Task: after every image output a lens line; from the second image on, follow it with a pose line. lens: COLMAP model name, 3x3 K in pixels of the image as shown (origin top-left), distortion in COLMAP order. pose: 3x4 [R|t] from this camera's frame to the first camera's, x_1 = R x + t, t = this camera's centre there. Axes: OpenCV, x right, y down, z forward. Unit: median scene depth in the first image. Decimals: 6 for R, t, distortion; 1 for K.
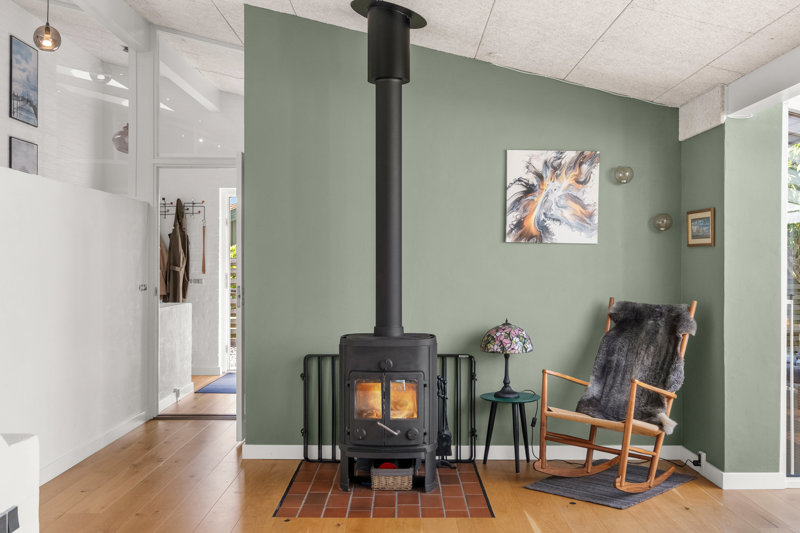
lens RADIAL K [[828.6, 0, 400.0], [0, 828.6, 266.5], [0, 0, 1]] dist [0.013774, 0.008607]
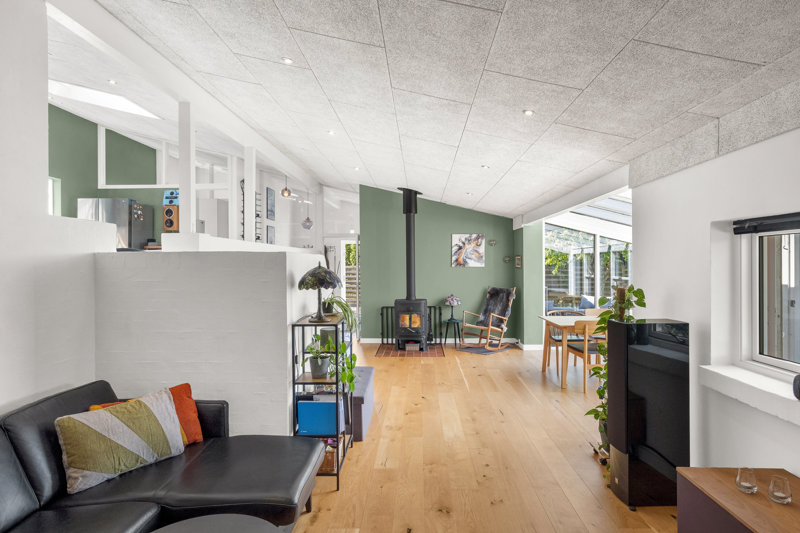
lens RADIAL K [[435.7, 0, 400.0], [0, 435.7, 266.5], [0, 0, 1]] dist [-0.002265, 0.000029]
pose [[0.999213, -0.009667, -0.038471, 0.007811], [0.009792, 0.999947, 0.003066, -0.037648], [0.038440, -0.003440, 0.999255, -0.516171]]
